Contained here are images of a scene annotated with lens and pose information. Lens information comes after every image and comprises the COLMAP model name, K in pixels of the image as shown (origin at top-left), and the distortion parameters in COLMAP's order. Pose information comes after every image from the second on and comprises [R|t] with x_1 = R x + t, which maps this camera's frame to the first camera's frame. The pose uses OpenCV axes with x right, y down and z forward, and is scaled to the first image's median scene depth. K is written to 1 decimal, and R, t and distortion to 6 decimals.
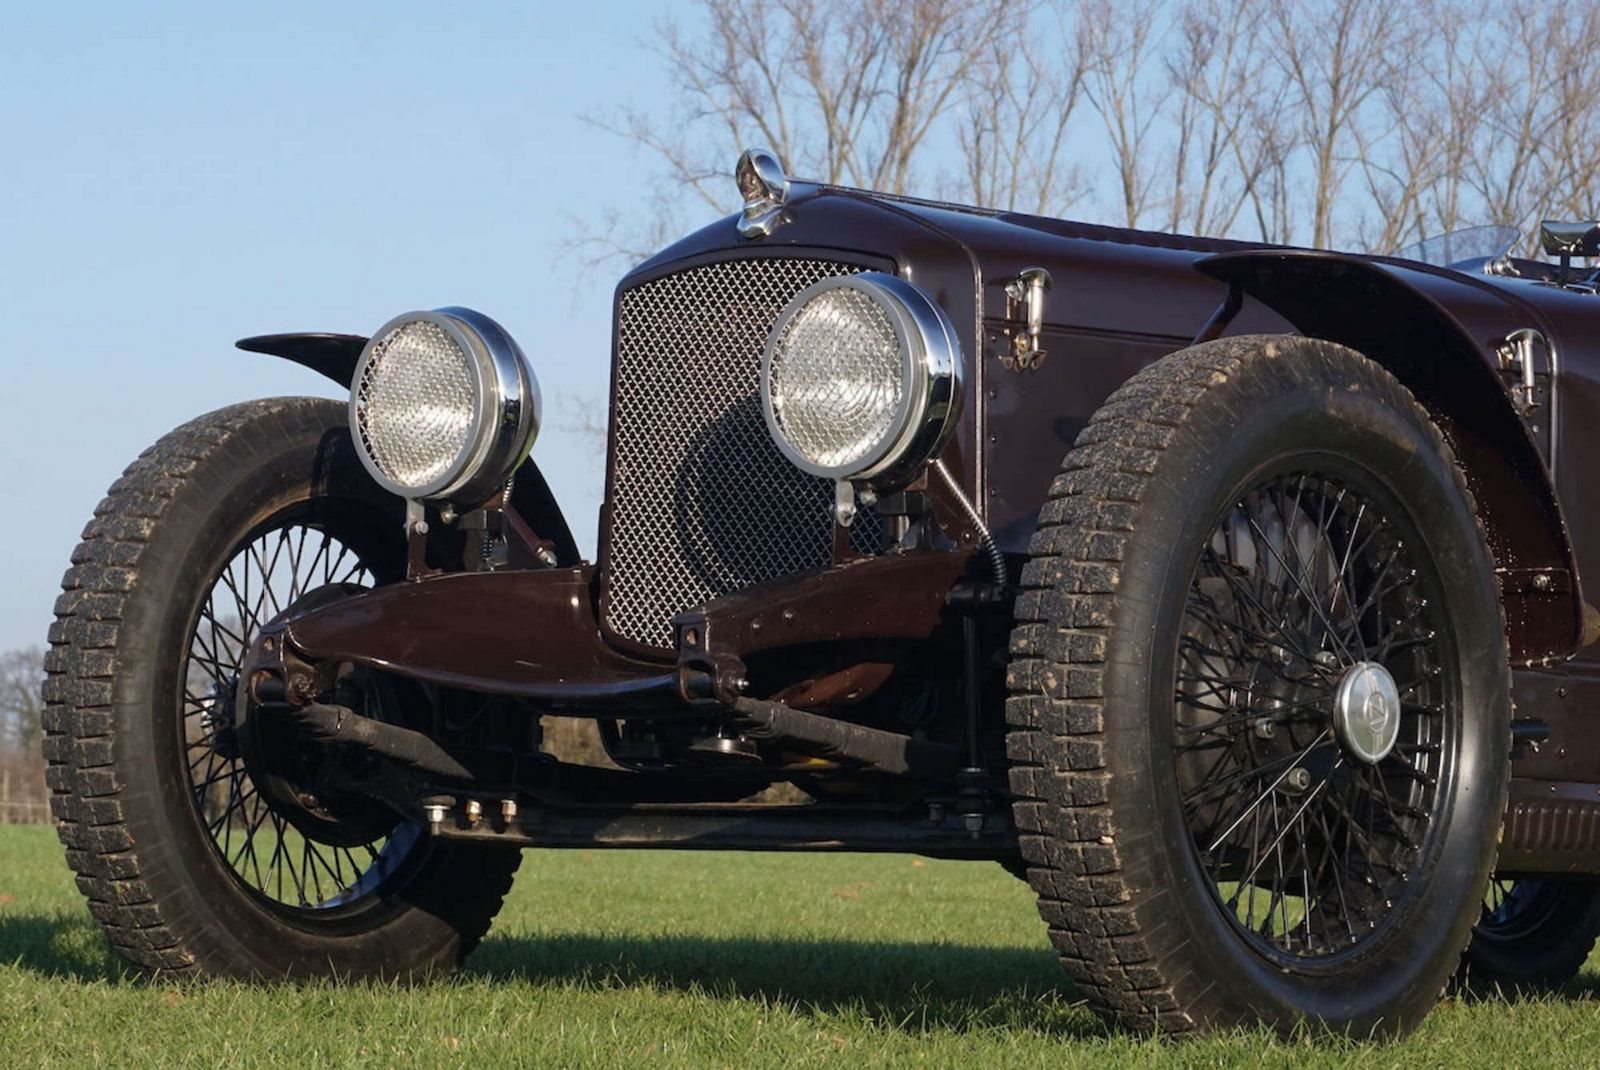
lens RADIAL K [[4800.3, 0, 800.0], [0, 4800.3, 535.0], [0, 0, 1]] dist [-0.039160, 0.773156]
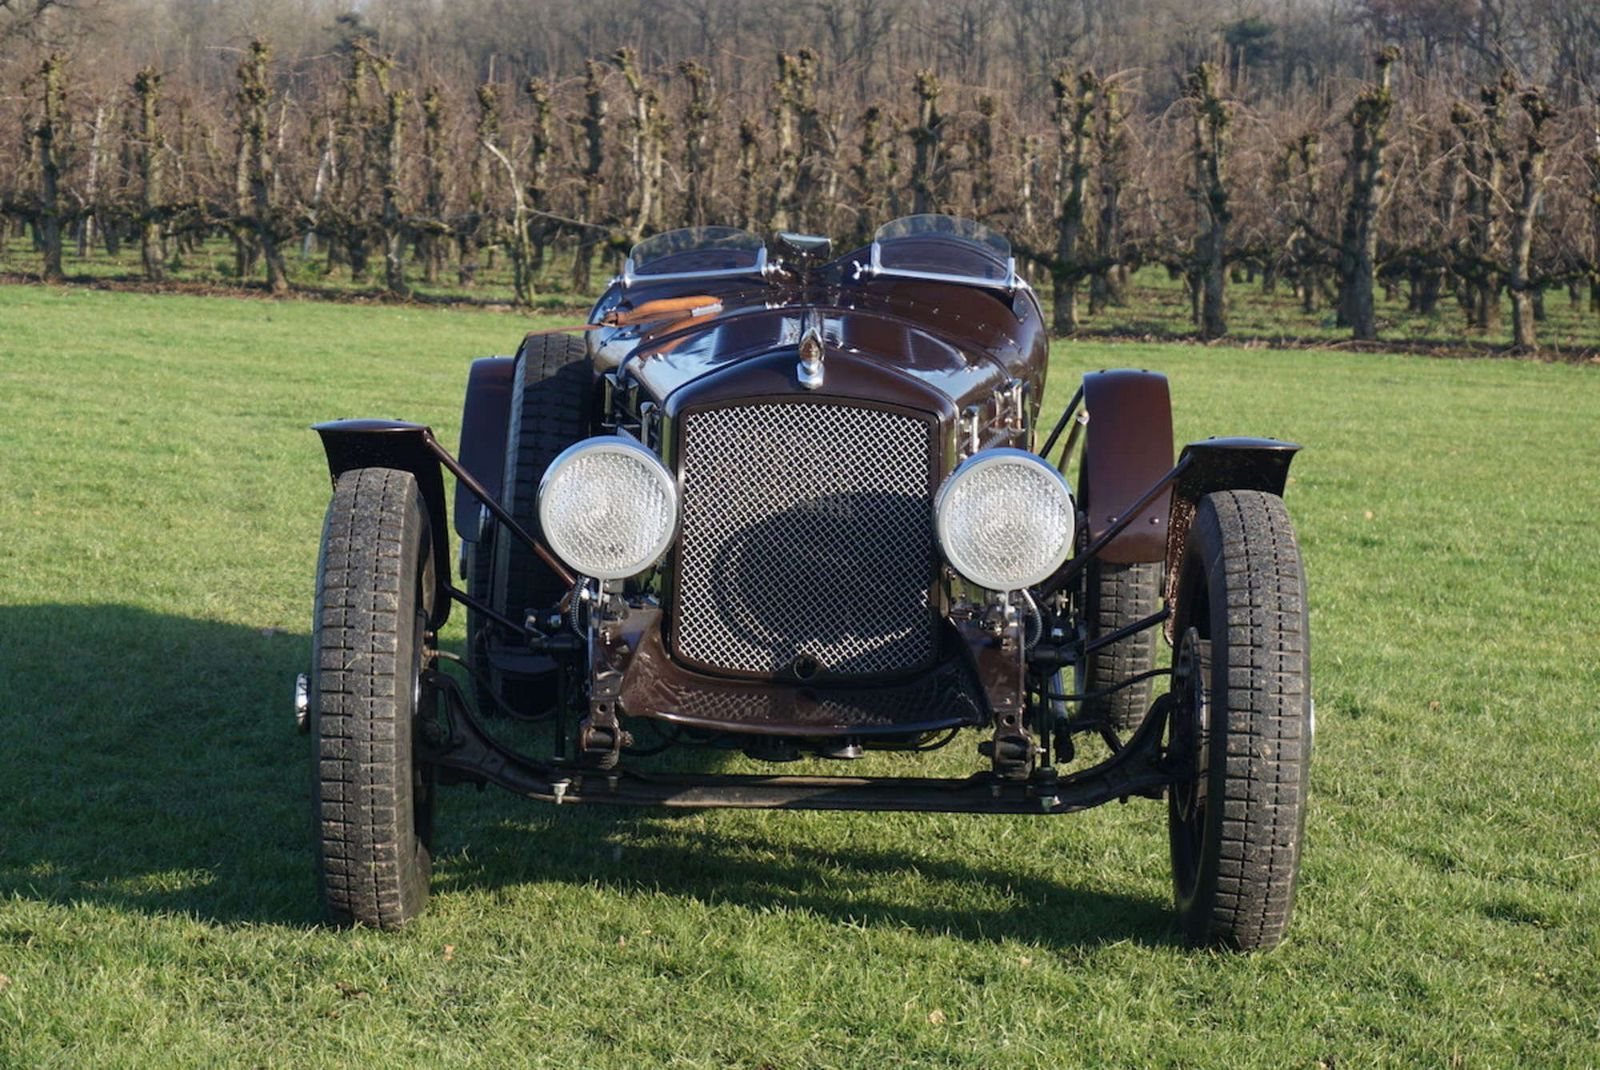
lens RADIAL K [[3922.3, 0, 800.0], [0, 3922.3, 535.0], [0, 0, 1]] dist [-0.018186, -0.742764]
pose [[0.766510, -0.058203, 0.639590, -0.791607], [-0.052423, 0.986892, 0.152633, -0.204032], [-0.640089, -0.150524, 0.753411, 0.111180]]
